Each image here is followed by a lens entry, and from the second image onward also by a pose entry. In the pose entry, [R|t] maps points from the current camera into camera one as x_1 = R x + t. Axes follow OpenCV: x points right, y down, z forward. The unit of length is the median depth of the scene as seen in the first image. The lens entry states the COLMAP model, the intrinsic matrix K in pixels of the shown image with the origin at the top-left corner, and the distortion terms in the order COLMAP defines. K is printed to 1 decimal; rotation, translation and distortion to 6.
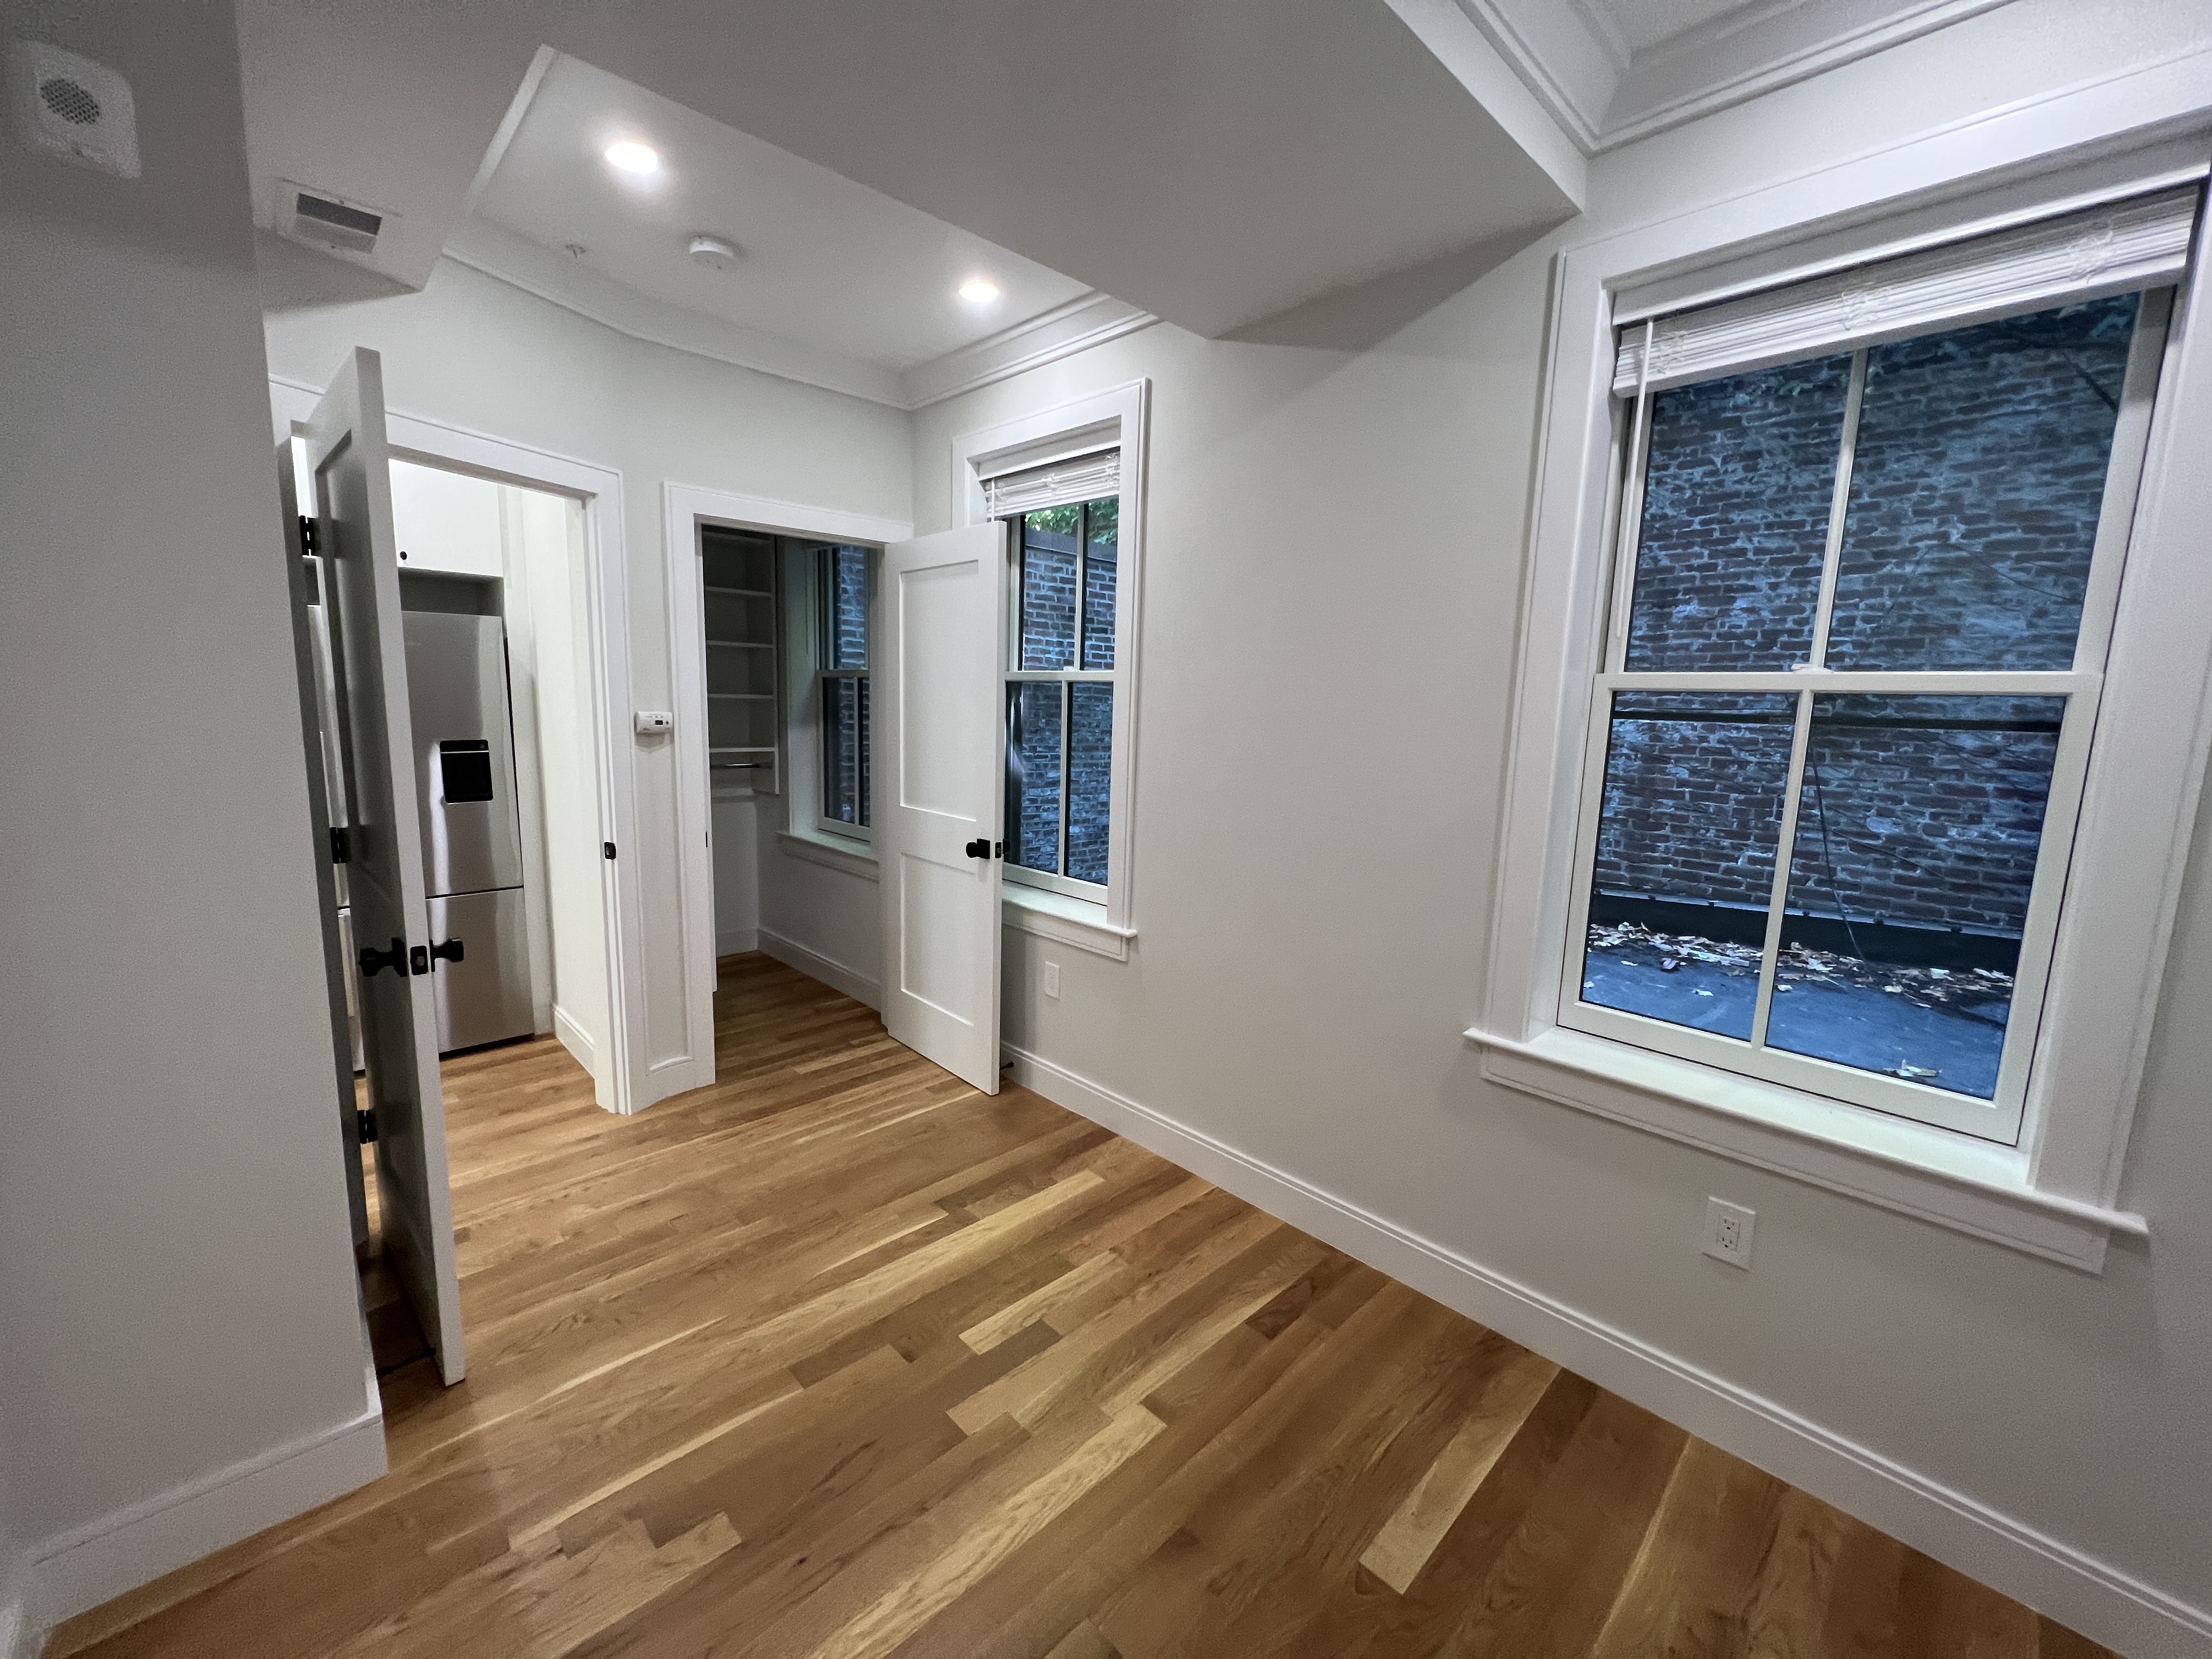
lens RADIAL K [[887.7, 0, 1104.5], [0, 887.7, 828.9], [0, 0, 1]] dist [-0.001457, 0.000738]
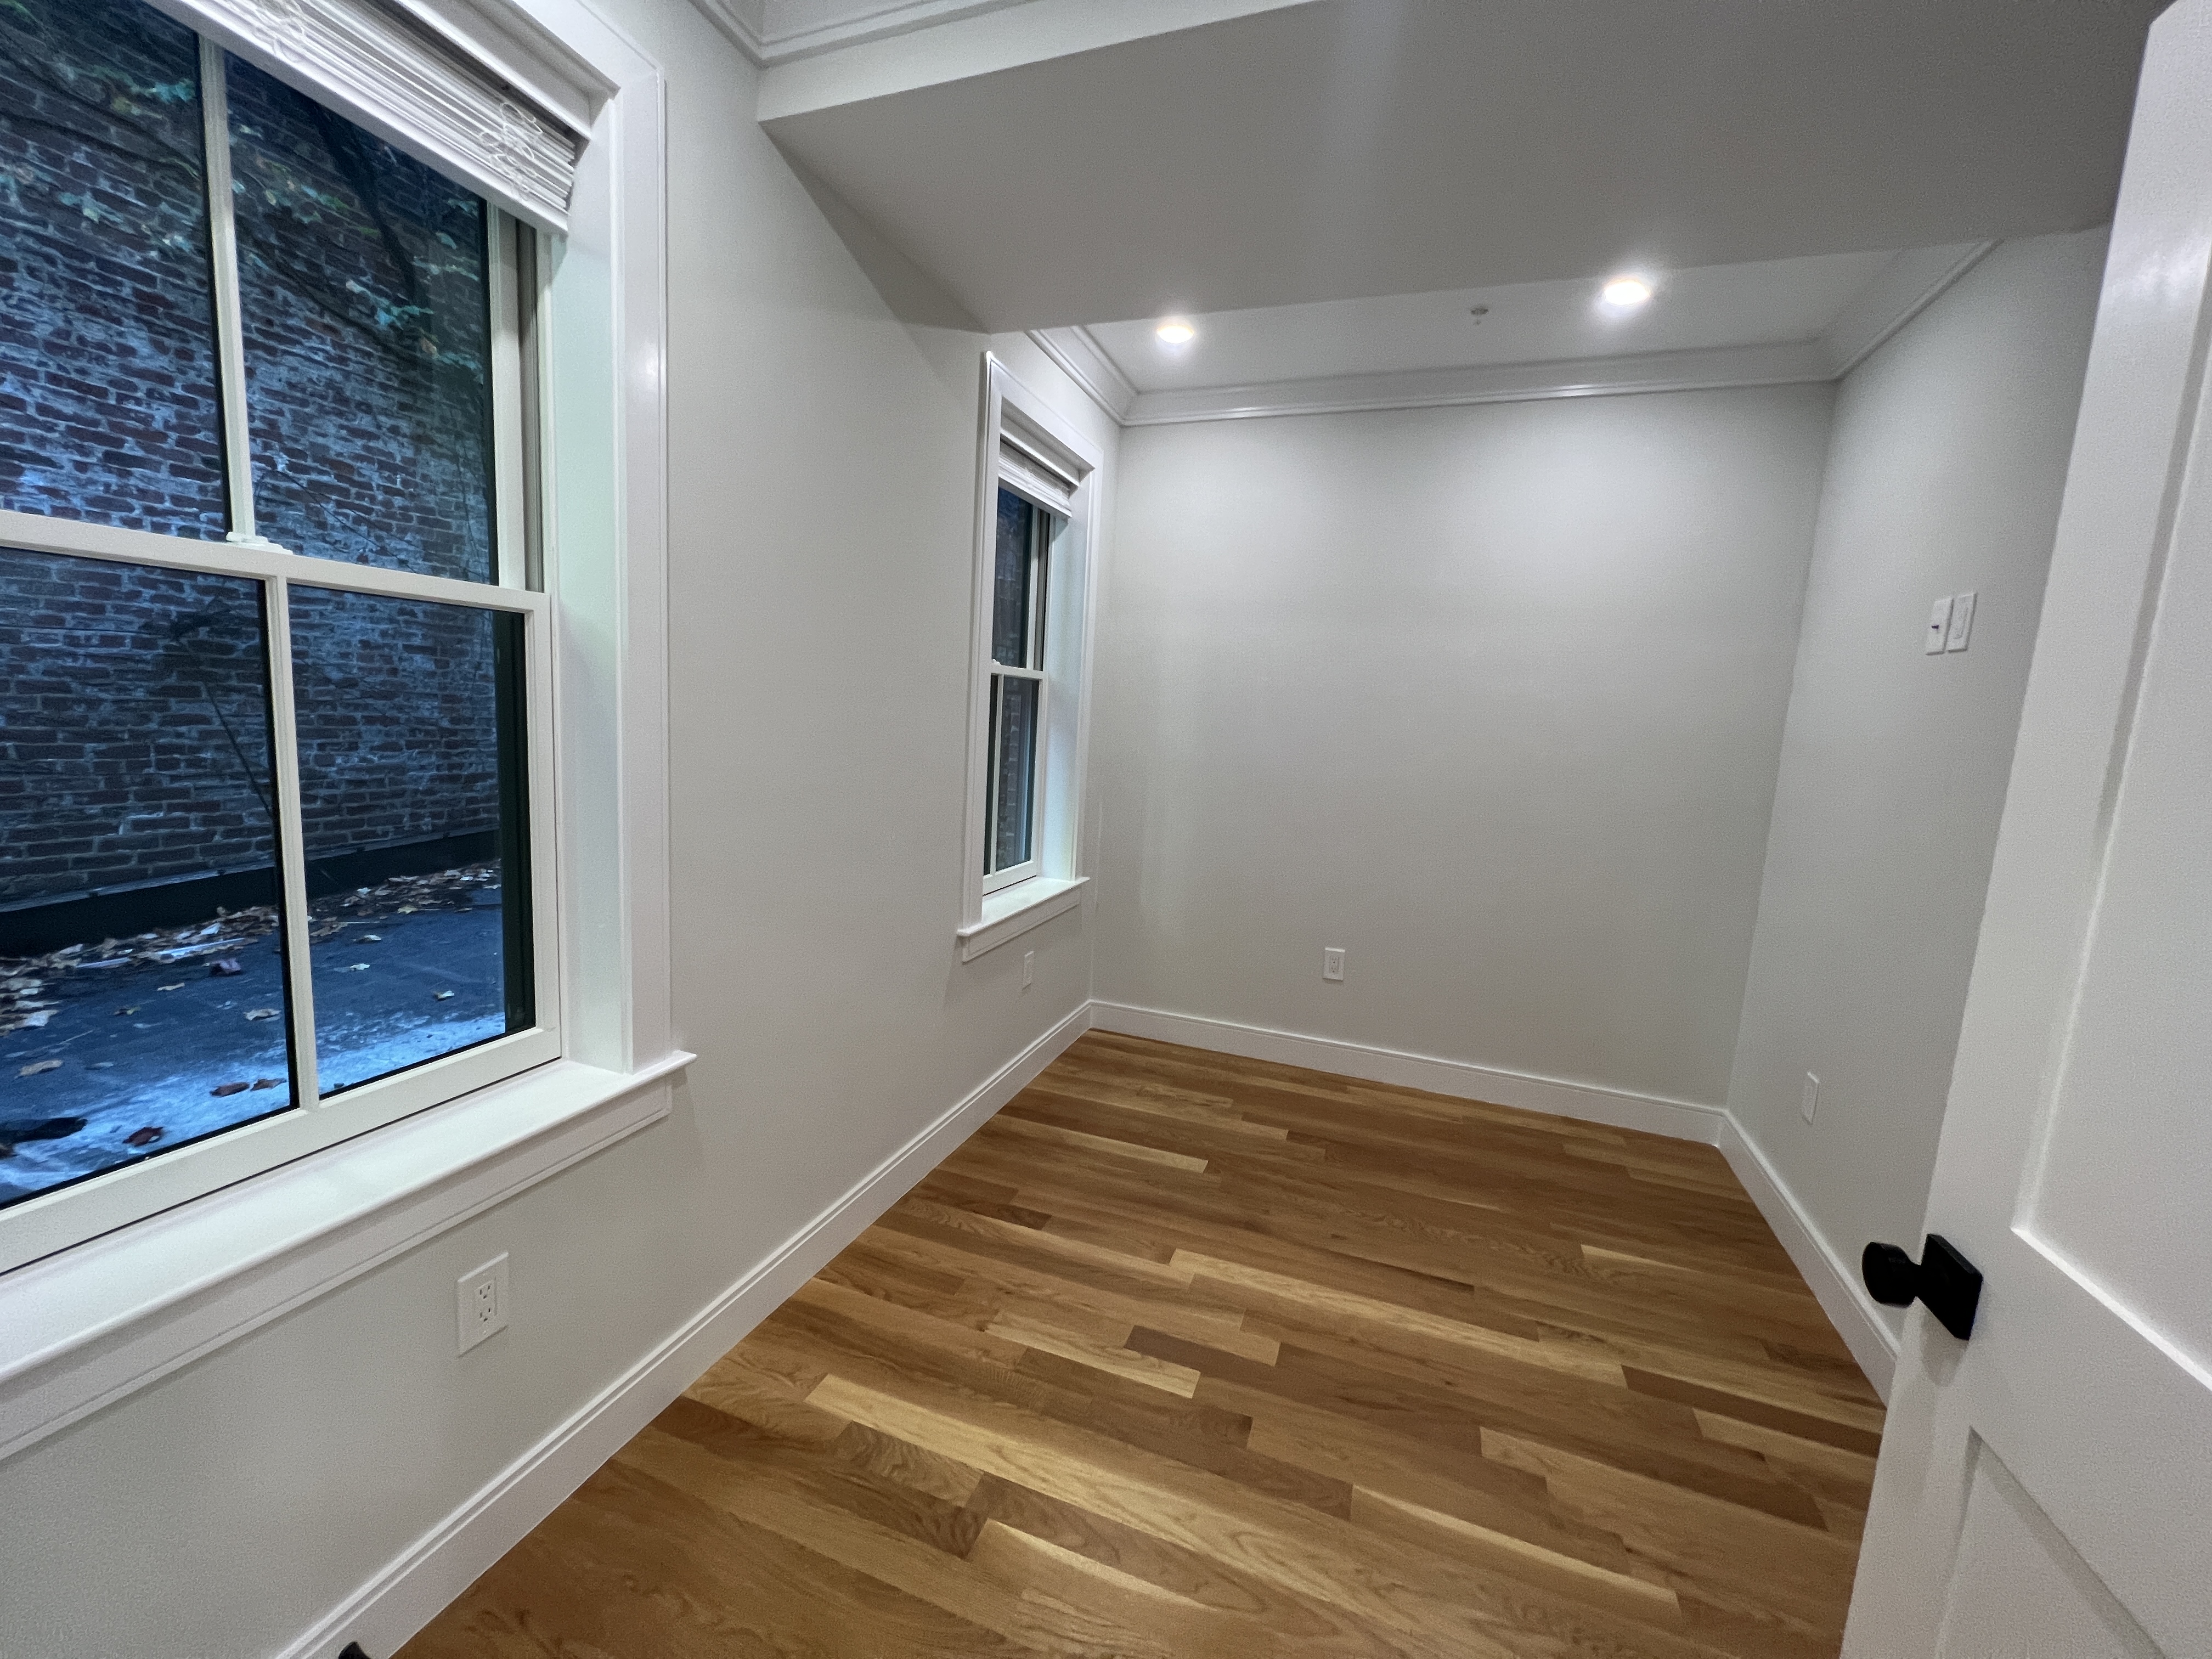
lens RADIAL K [[887.7, 0, 1100.7], [0, 887.7, 824.8], [0, 0, 1]] dist [-0.001457, 0.000738]
pose [[-0.432021, -0.168220, 0.886036, -0.390814], [0.063609, 0.974320, 0.215997, -0.093881], [-0.899617, 0.149675, -0.410227, 0.645363]]
